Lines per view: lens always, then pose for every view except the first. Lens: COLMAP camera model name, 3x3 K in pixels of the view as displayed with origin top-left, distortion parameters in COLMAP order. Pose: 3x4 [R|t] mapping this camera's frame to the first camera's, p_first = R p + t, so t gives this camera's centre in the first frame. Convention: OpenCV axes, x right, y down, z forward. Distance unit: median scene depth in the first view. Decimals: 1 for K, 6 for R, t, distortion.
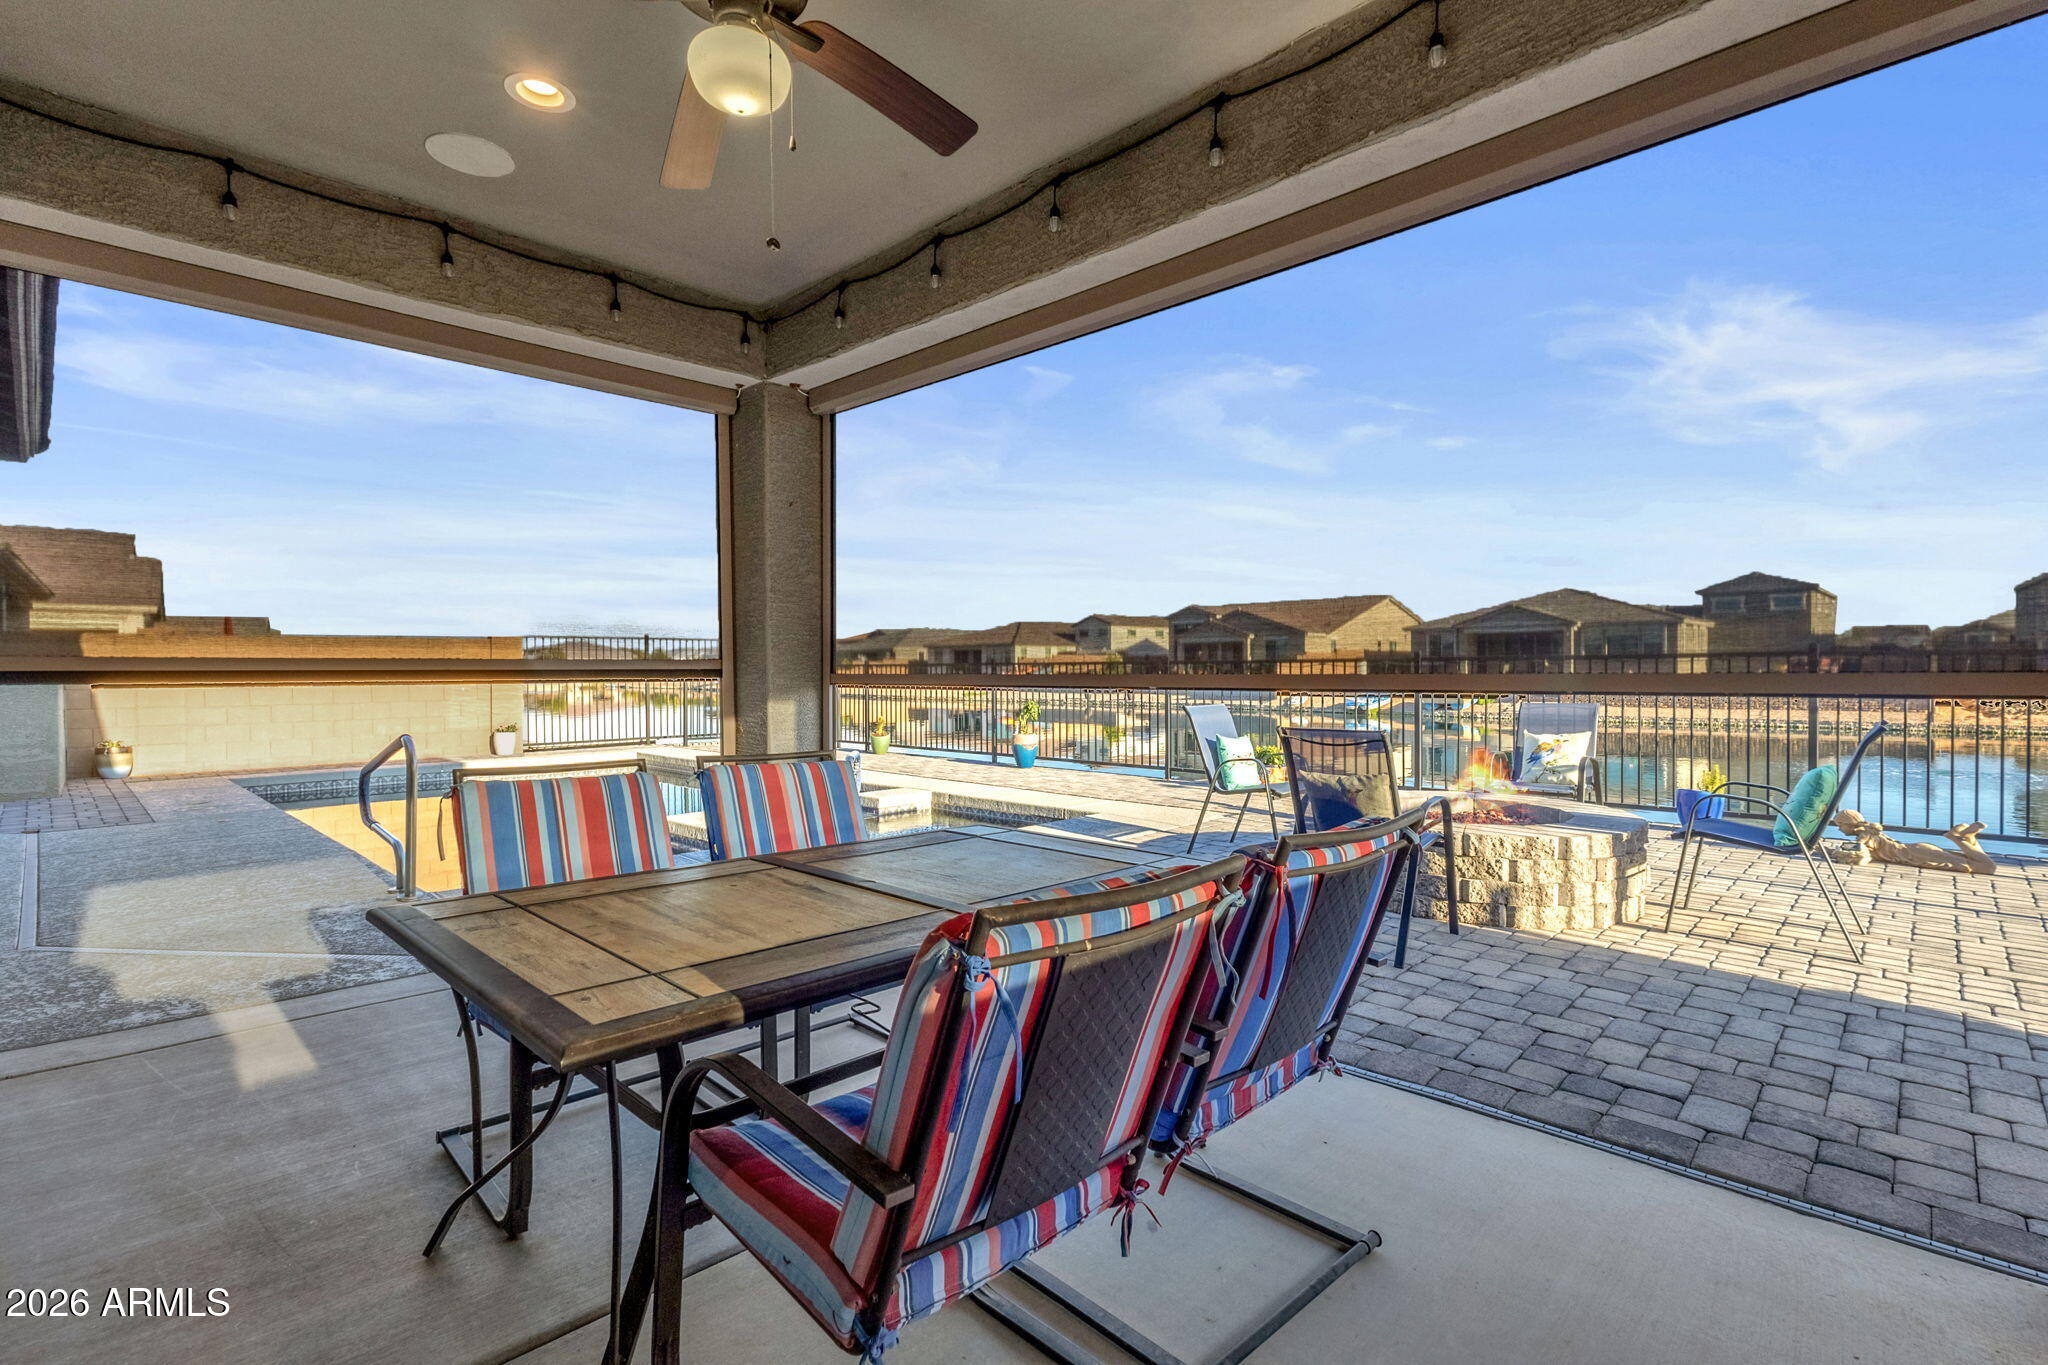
lens RADIAL K [[860.5, 0, 1024.0], [0, 860.5, 685.9], [0, 0, 1]] dist [0.001208, -0.000116]
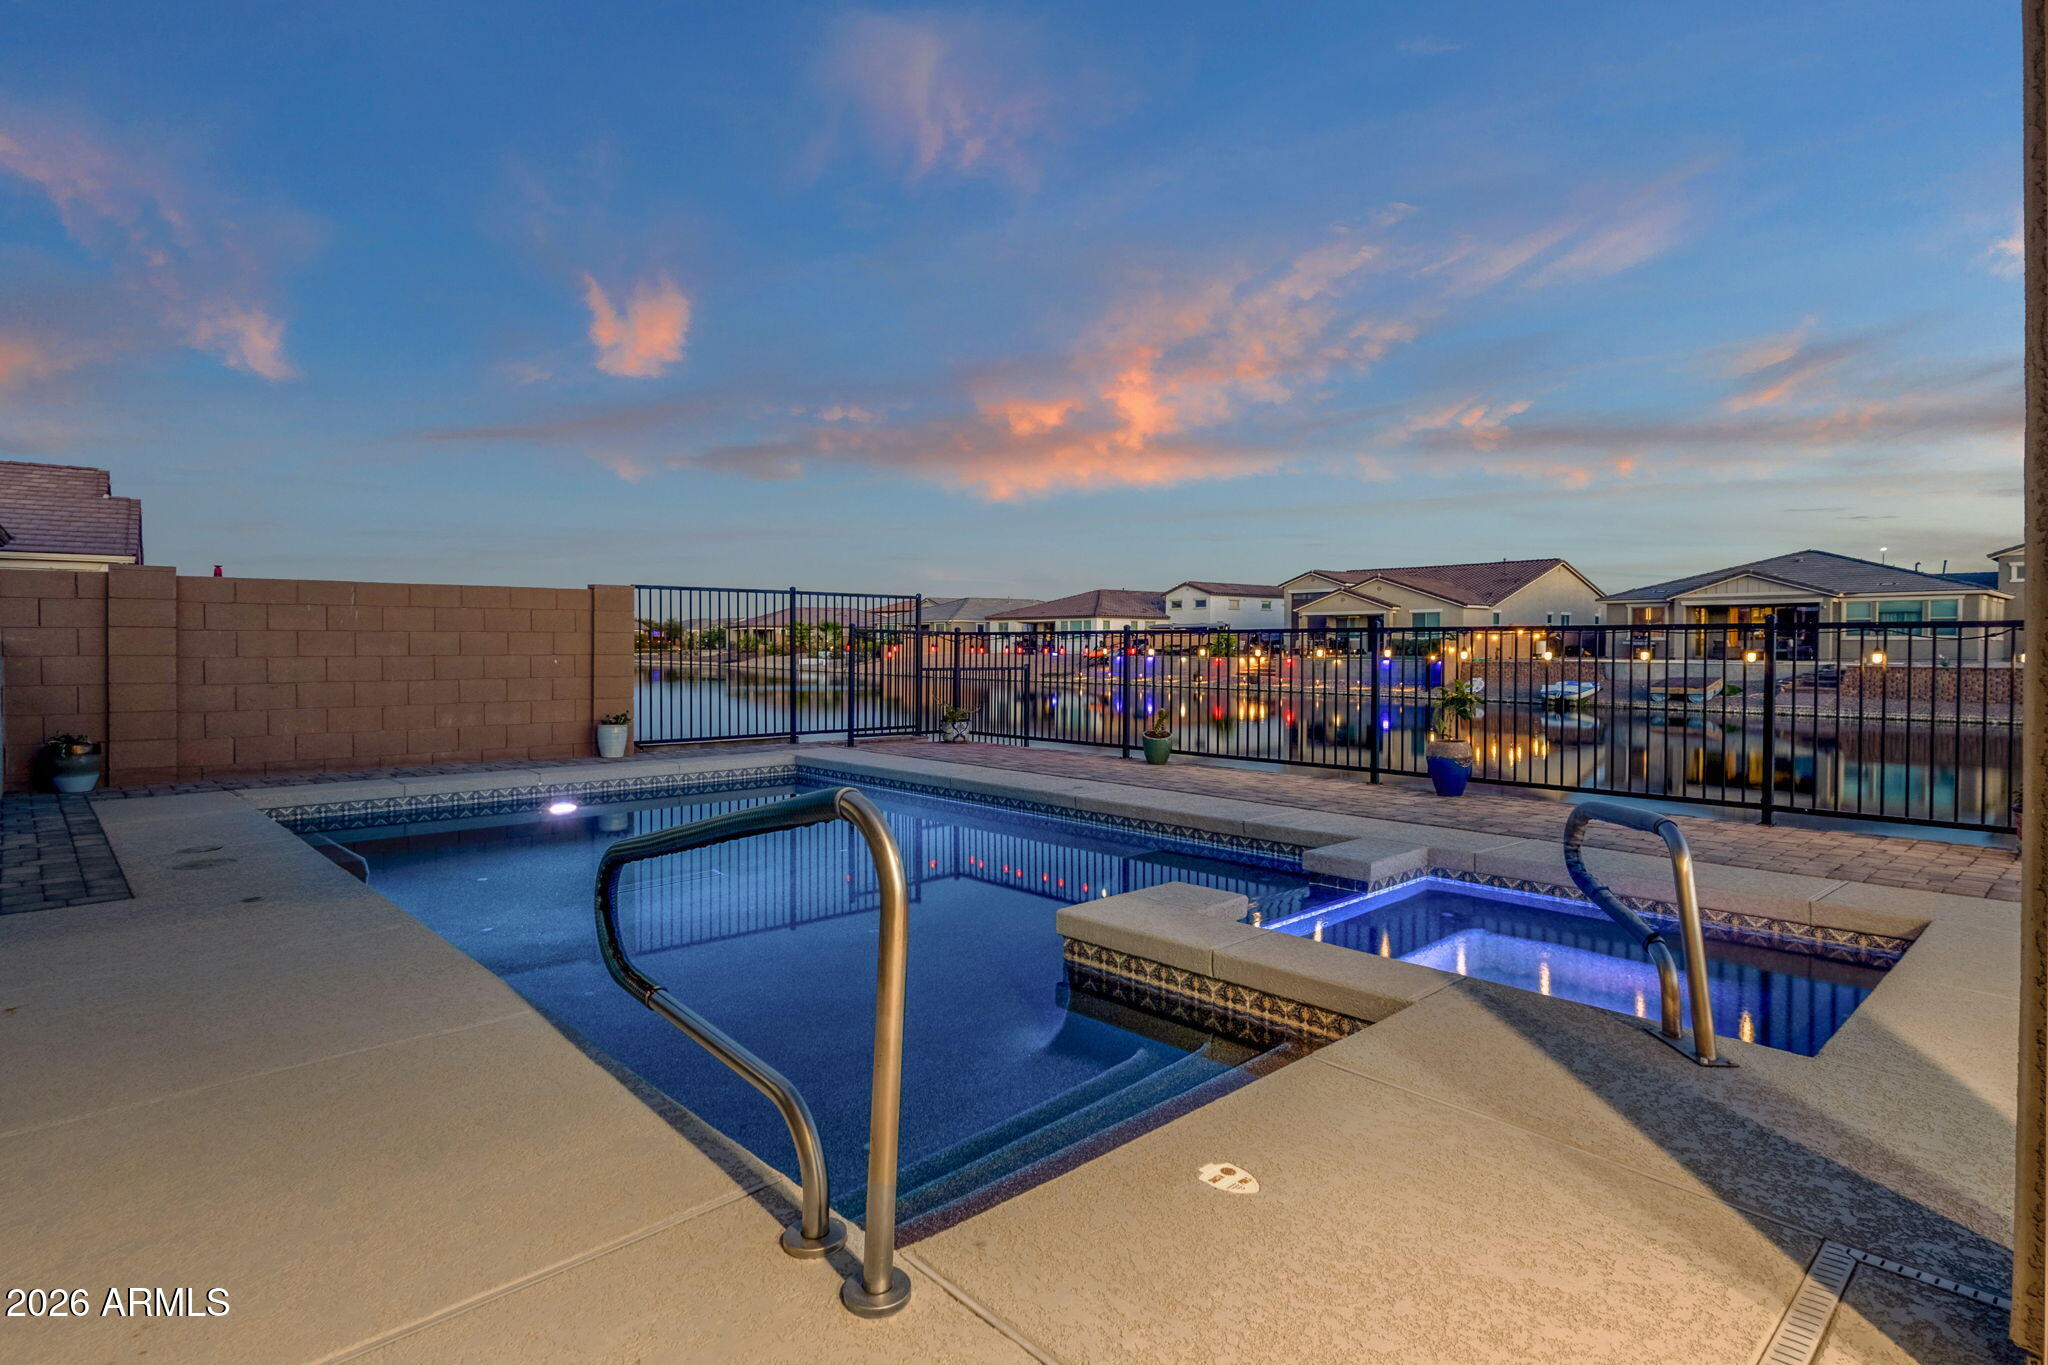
lens RADIAL K [[973.7, 0, 1021.4], [0, 973.7, 671.5], [0, 0, 1]] dist [-0.000327, -0.000087]
pose [[0.998710, 0.010568, -0.049661, -0.974229], [-0.010242, 0.999924, 0.006811, 0.011844], [0.049729, -0.006293, 0.998743, 0.964011]]
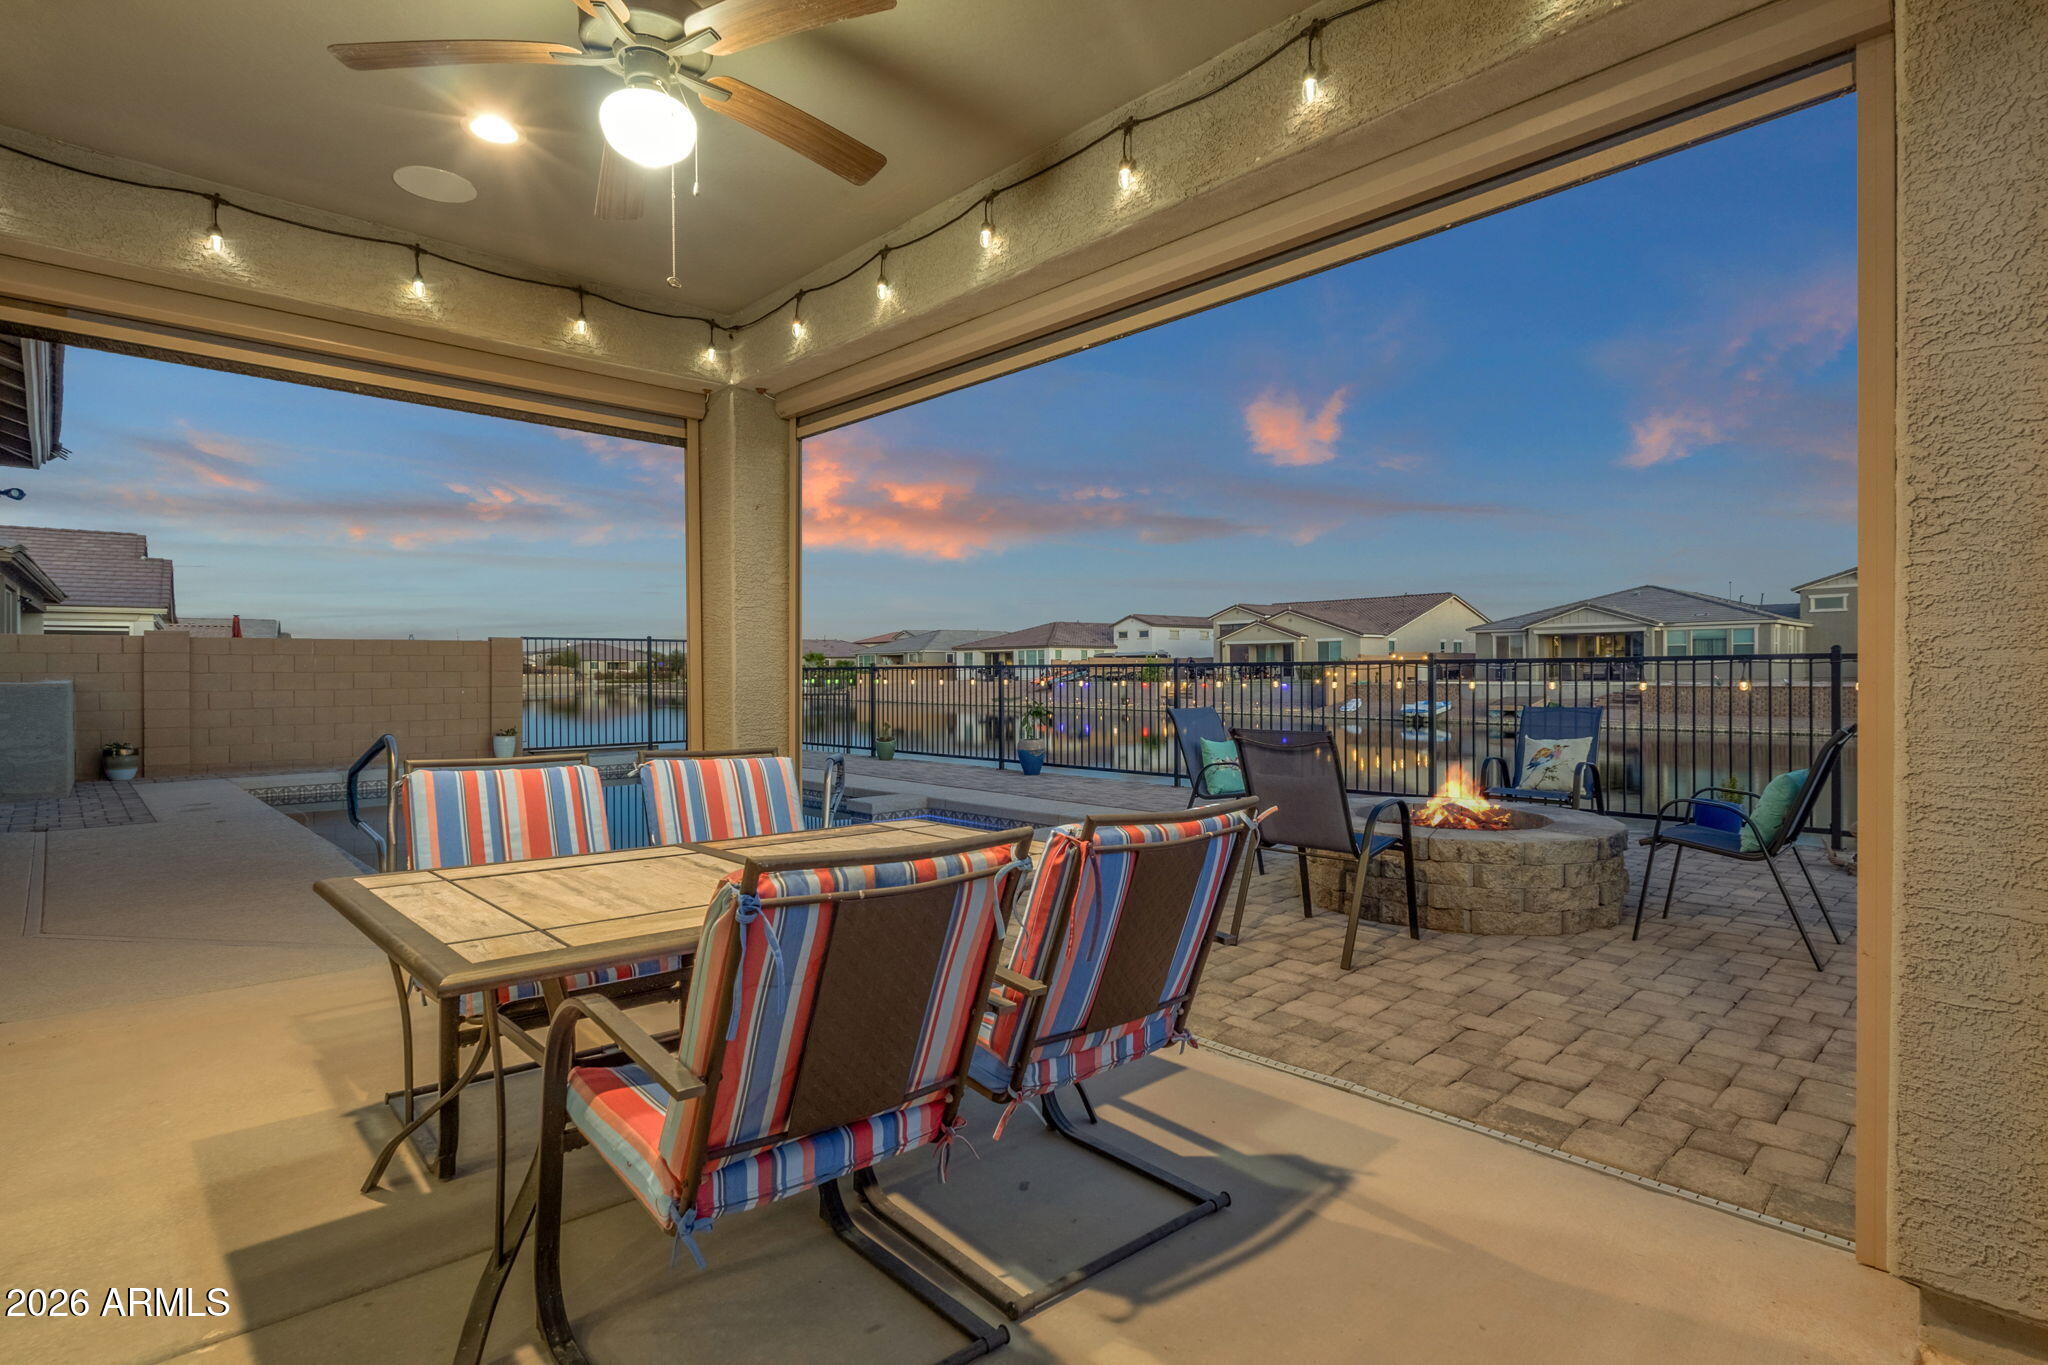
lens RADIAL K [[921.0, 0, 1026.1], [0, 921.0, 684.0], [0, 0, 1]] dist [-0.000003, 0.001056]
pose [[0.999193, 0.001642, -0.040124, 0.133424], [-0.001943, 0.999970, -0.007459, 0.006240], [0.040110, 0.007531, 0.999167, -0.103708]]
